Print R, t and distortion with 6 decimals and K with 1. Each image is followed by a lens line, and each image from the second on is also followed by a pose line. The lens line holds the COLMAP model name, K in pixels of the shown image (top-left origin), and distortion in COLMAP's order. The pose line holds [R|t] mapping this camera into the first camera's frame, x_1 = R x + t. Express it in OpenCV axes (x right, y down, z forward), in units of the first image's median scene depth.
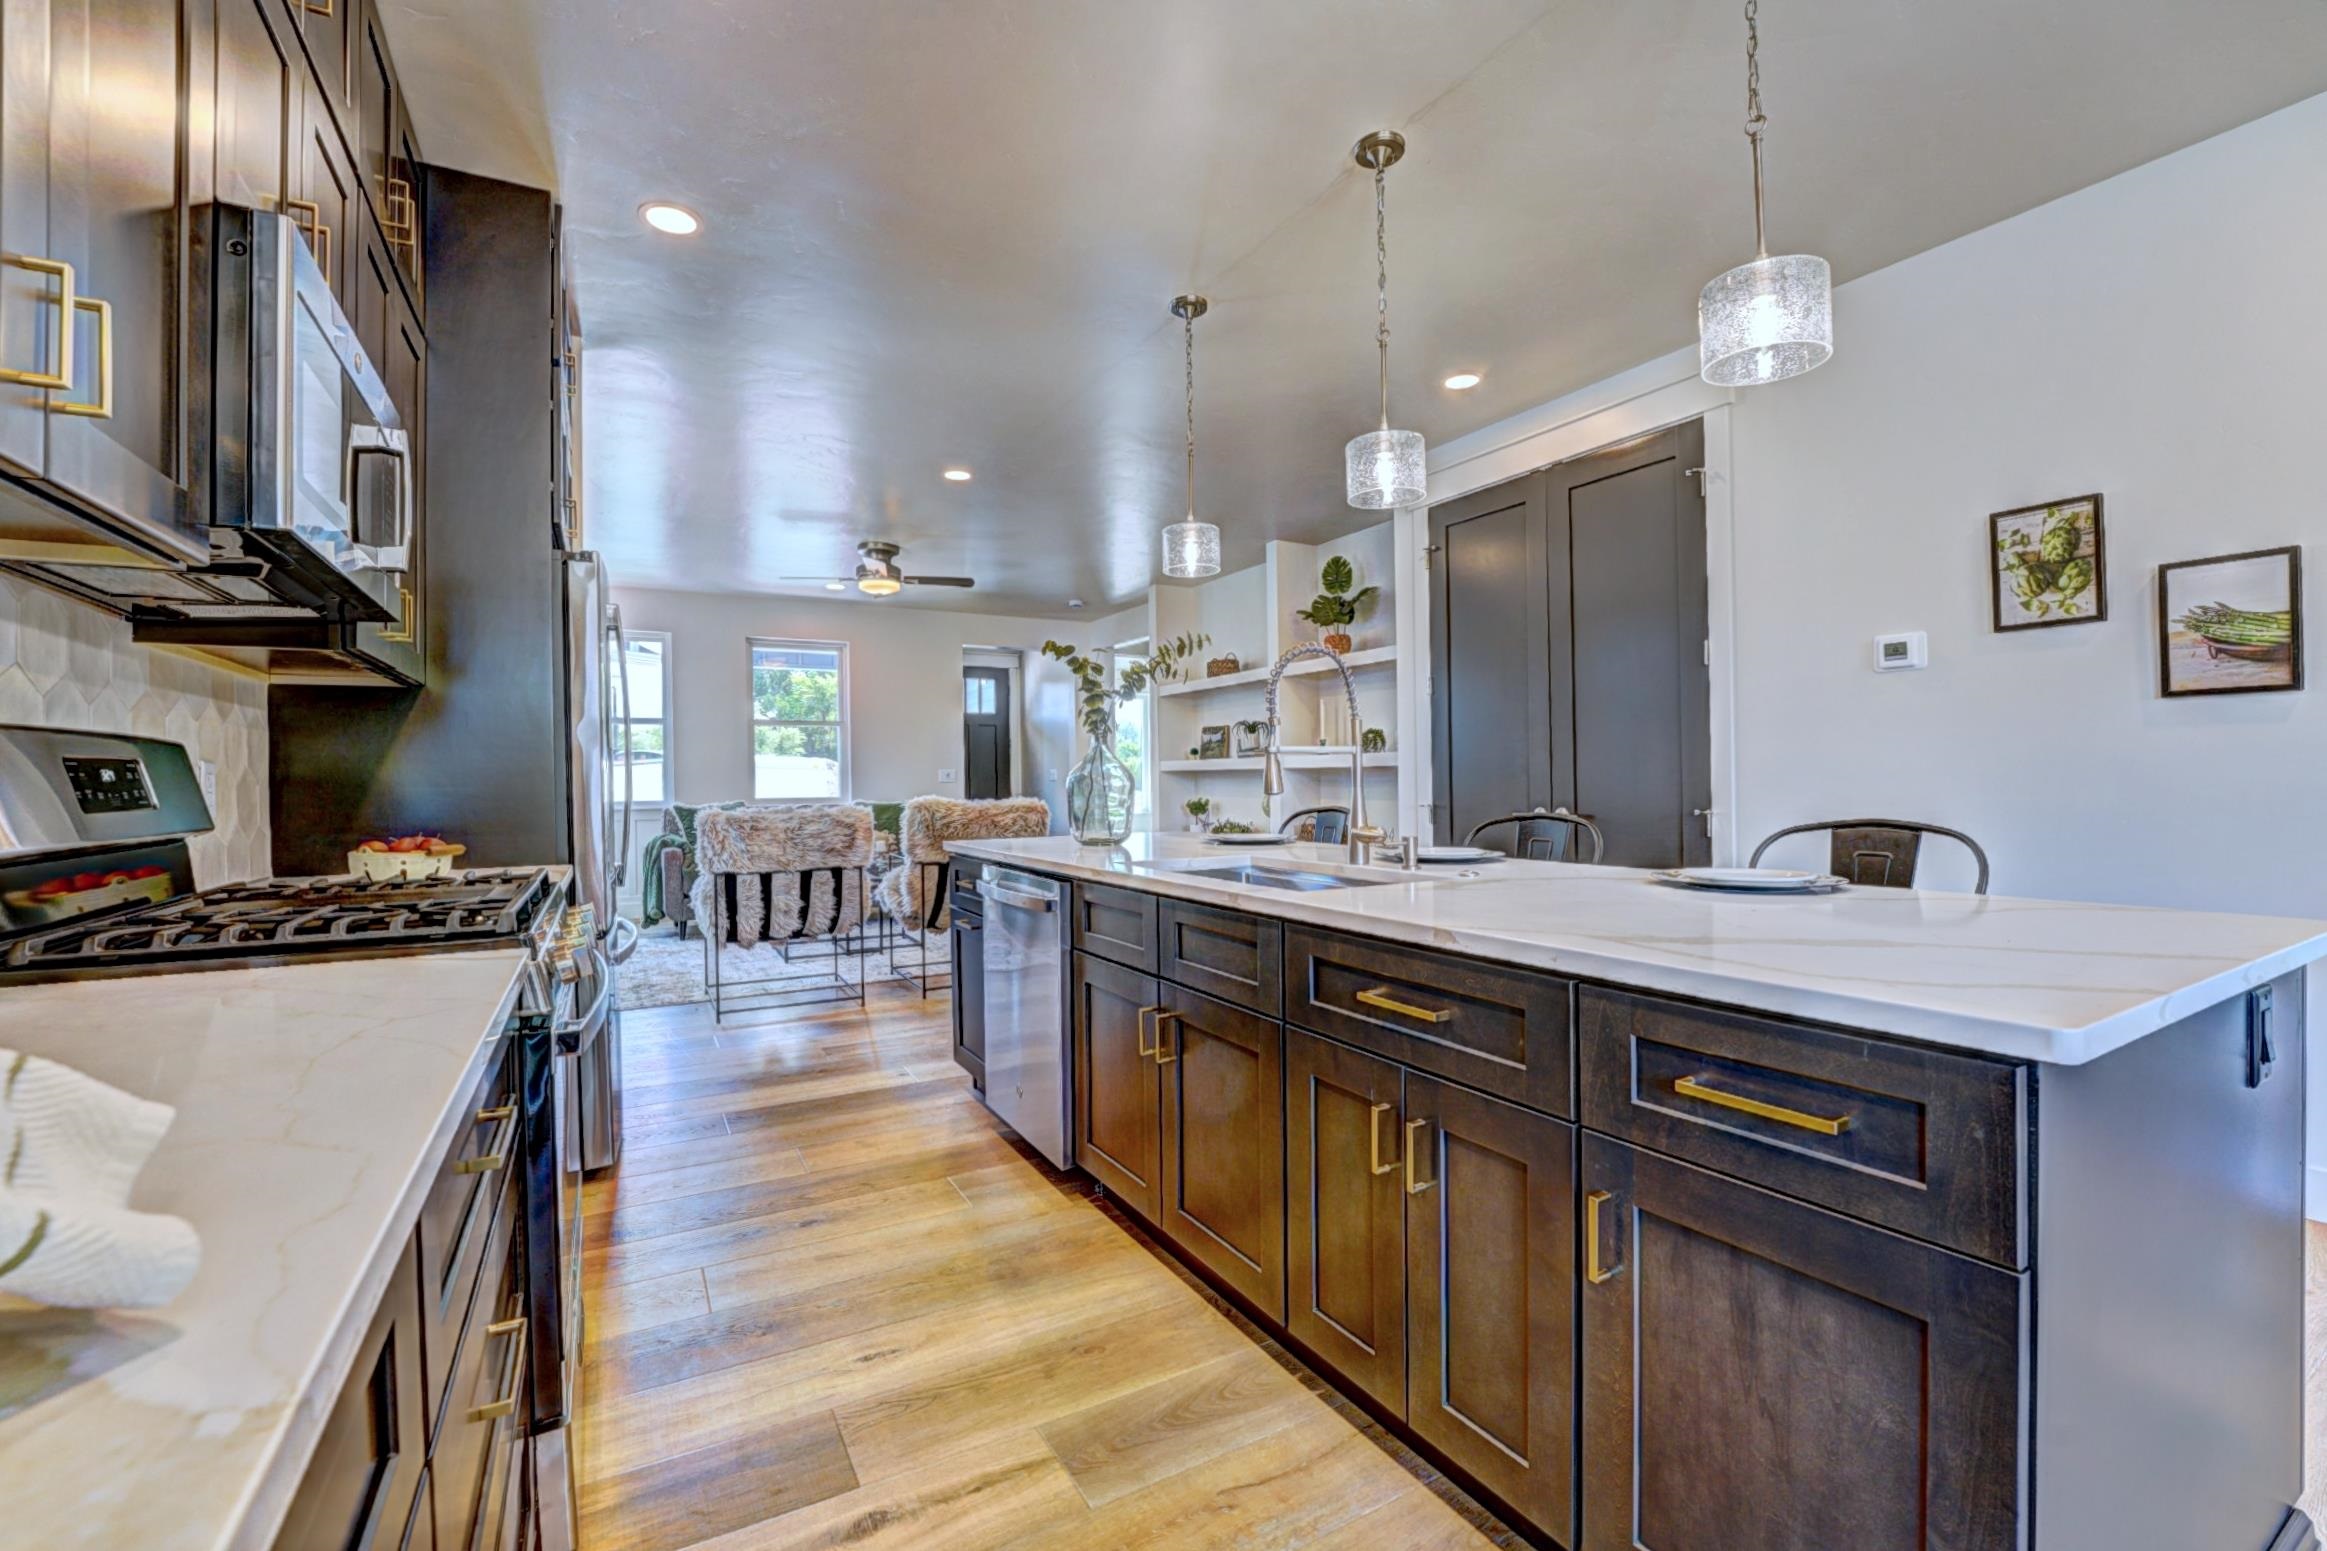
lens RADIAL K [[975.7, 0, 1176.2], [0, 975.7, 781.3], [0, 0, 1]] dist [-0.024061, 0.000280]
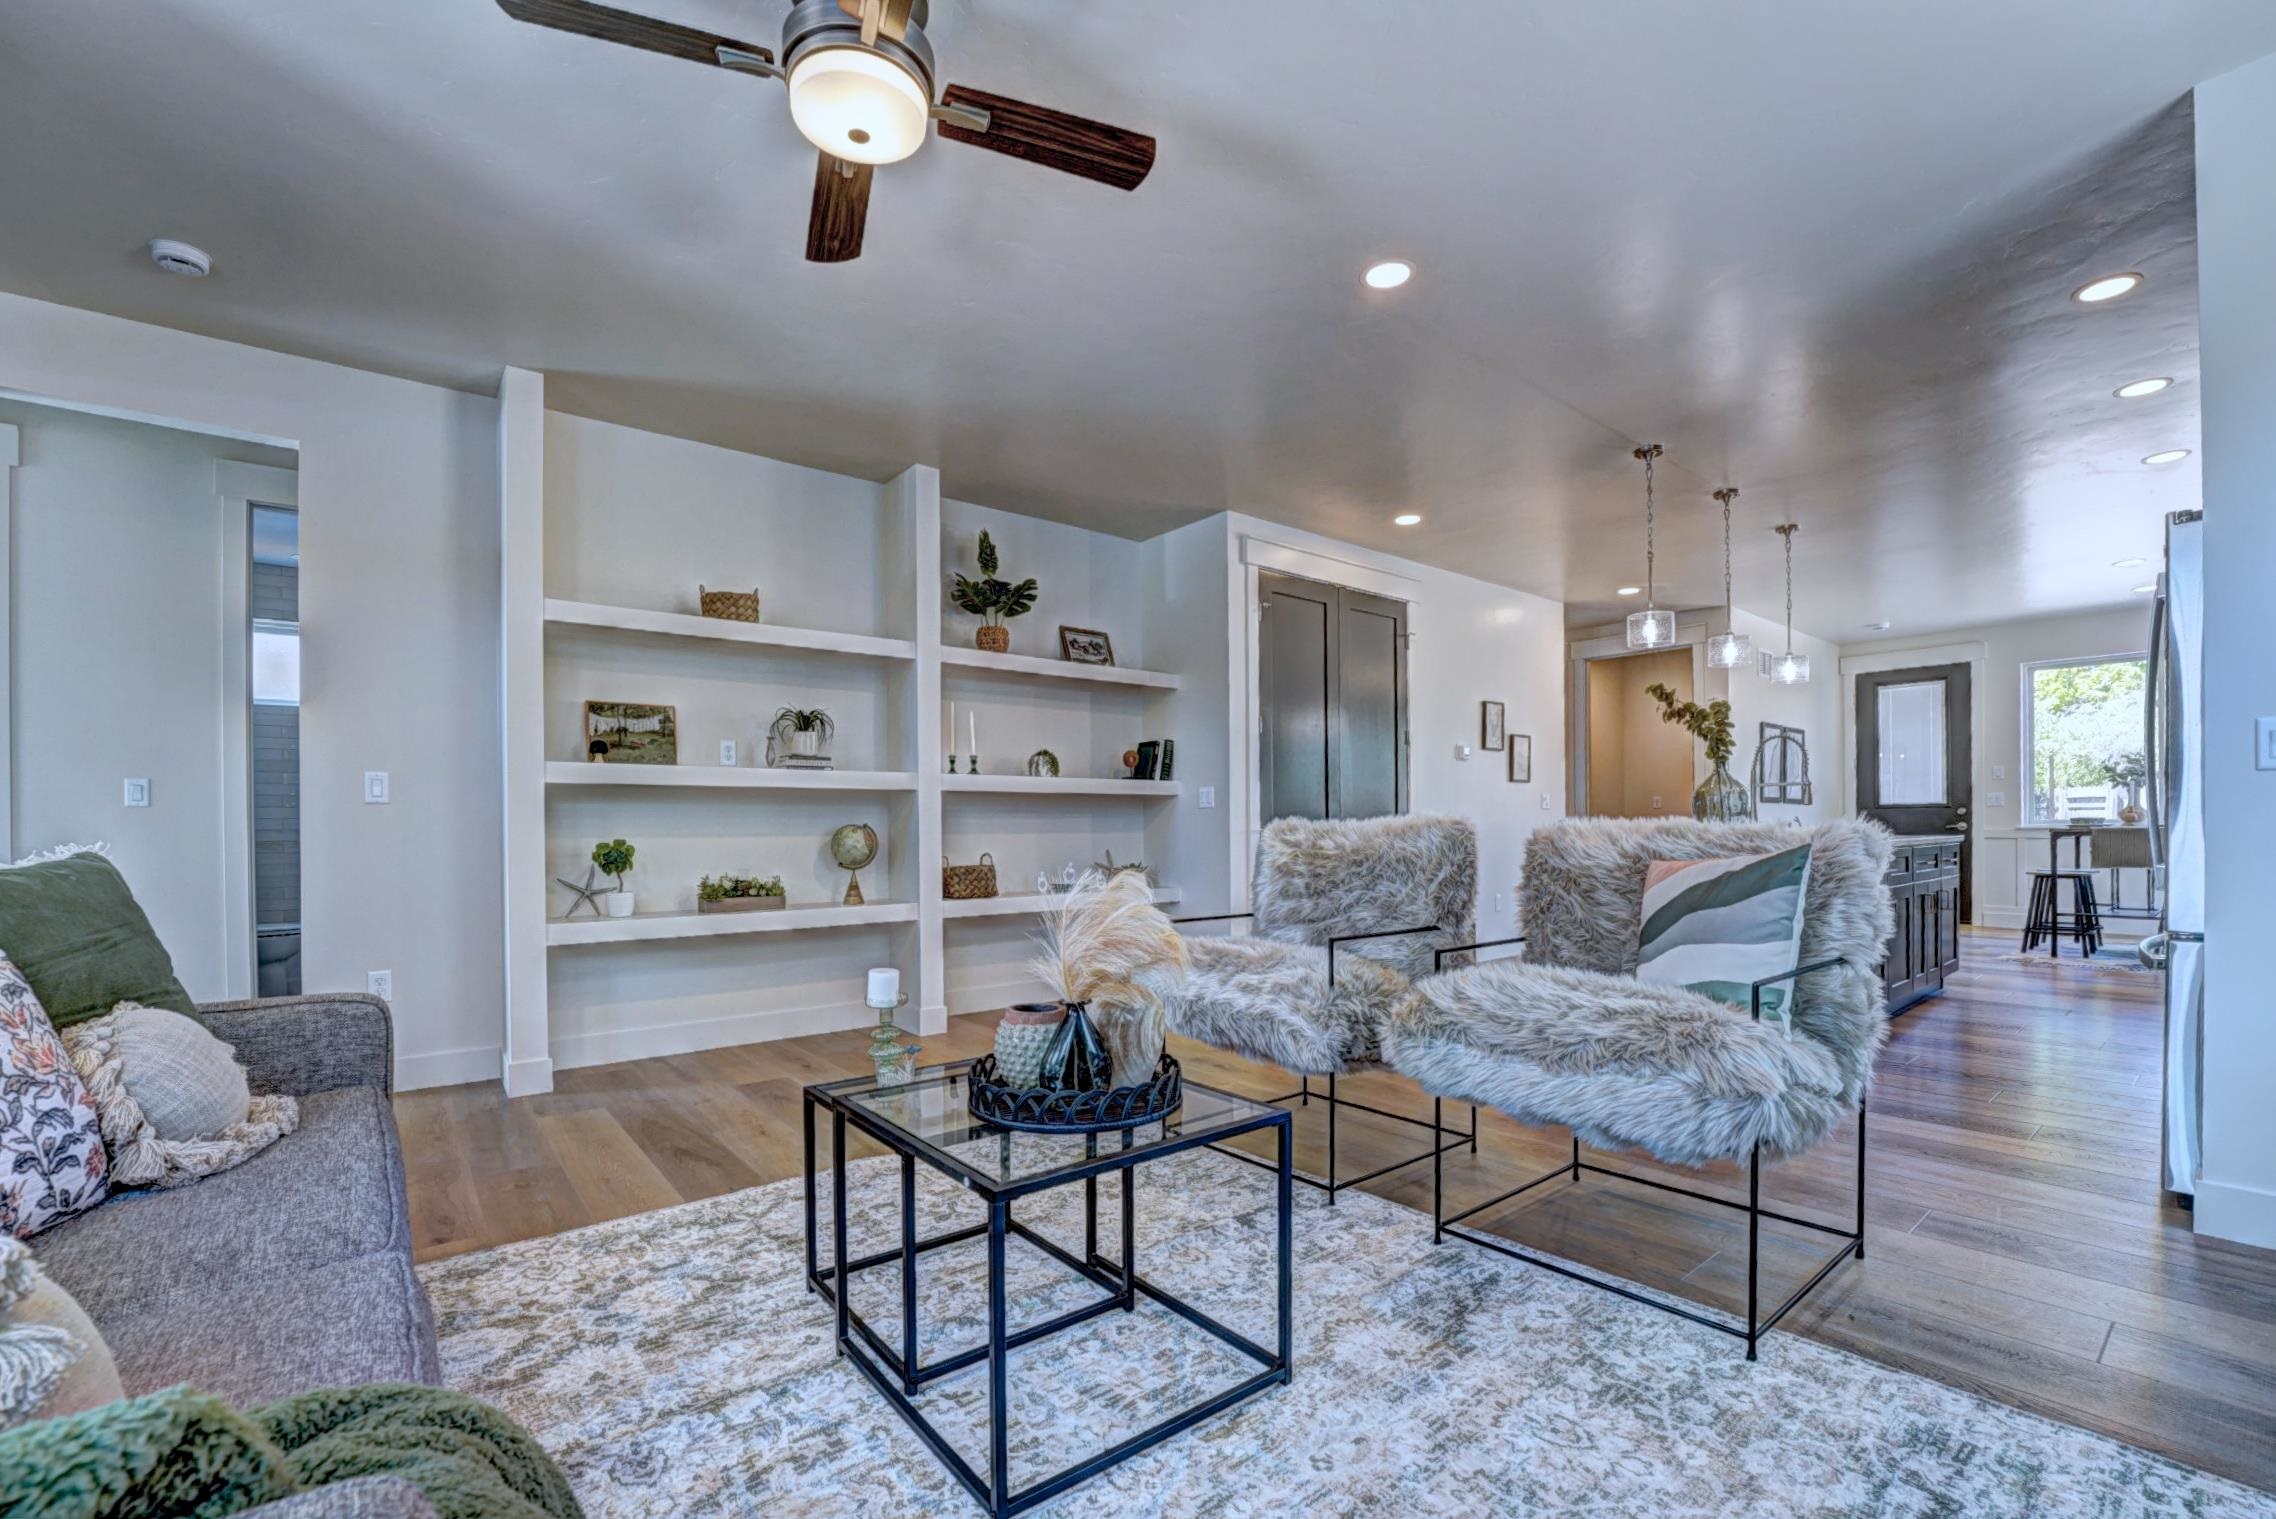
lens RADIAL K [[974.4, 0, 1107.5], [0, 974.4, 831.7], [0, 0, 1]] dist [-0.020961, -0.000099]
pose [[-0.142530, 0.003312, 0.989785, -1.504068], [0.010743, 0.999941, -0.001799, 0.047793], [-0.989732, 0.010377, -0.142557, 2.403668]]
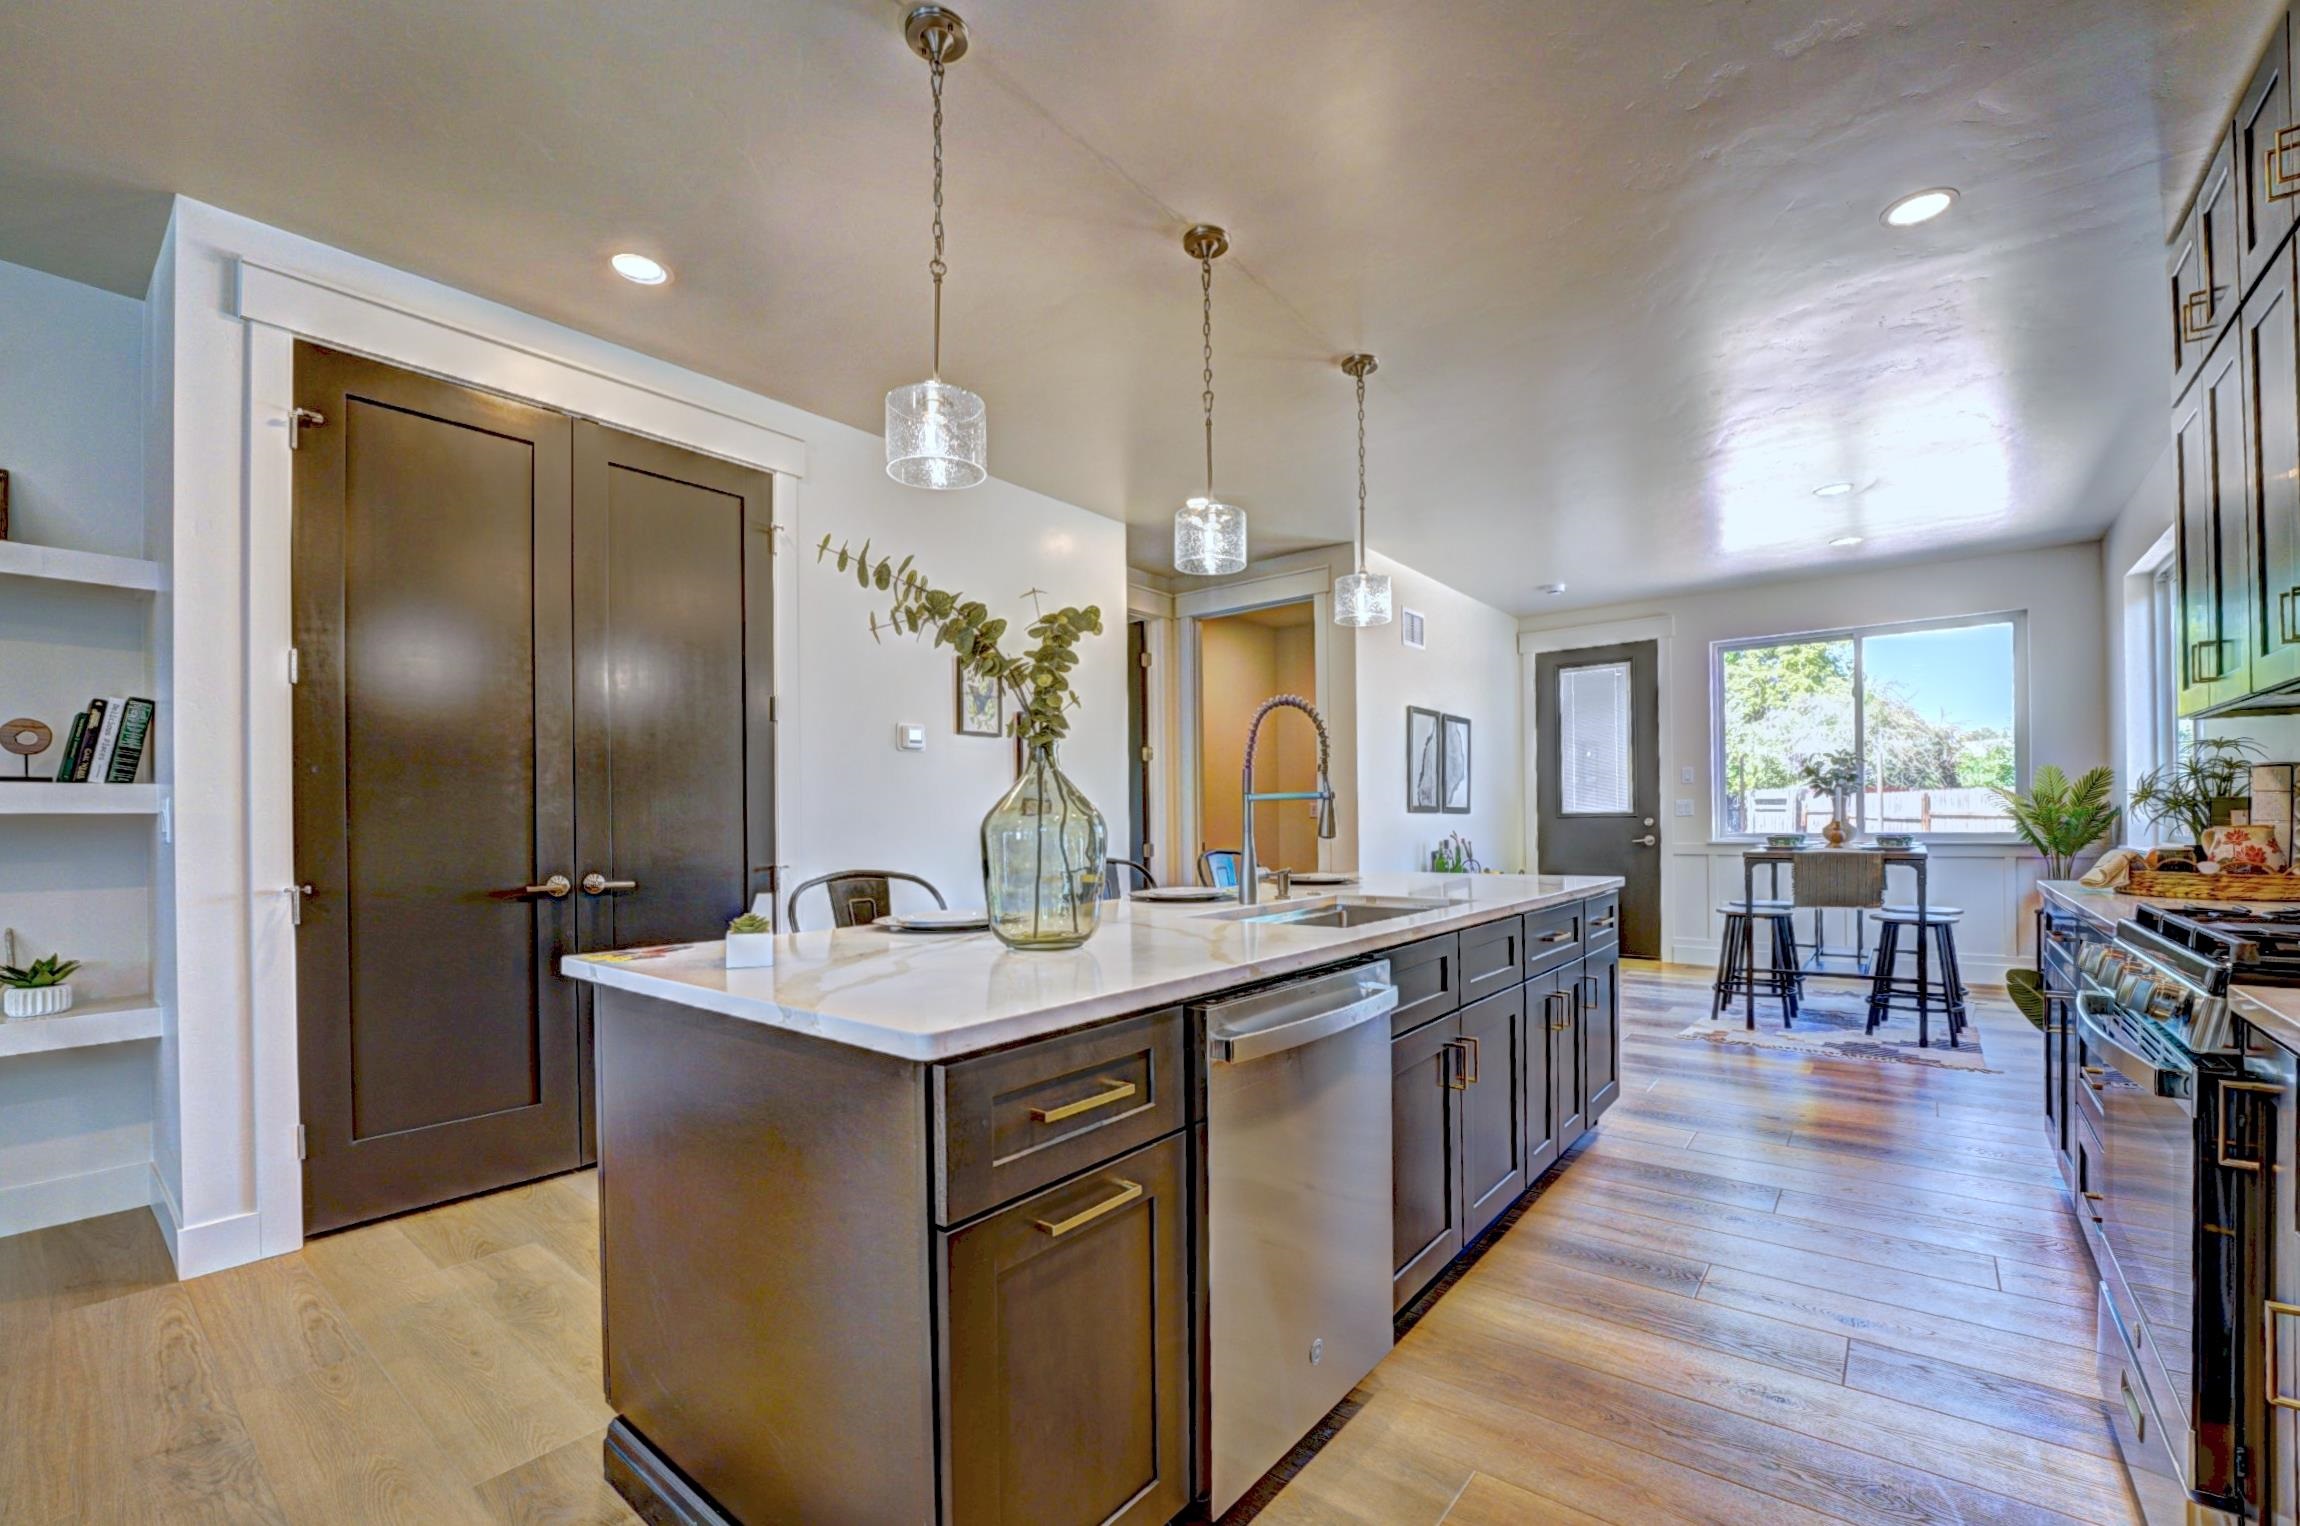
lens RADIAL K [[967.9, 0, 1131.9], [0, 967.9, 819.0], [0, 0, 1]] dist [-0.022369, -0.000229]
pose [[-0.349184, 0.013335, 0.936959, -0.691140], [0.016213, 0.999835, -0.008188, -0.005390], [-0.936914, 0.012332, -0.349343, 1.337838]]
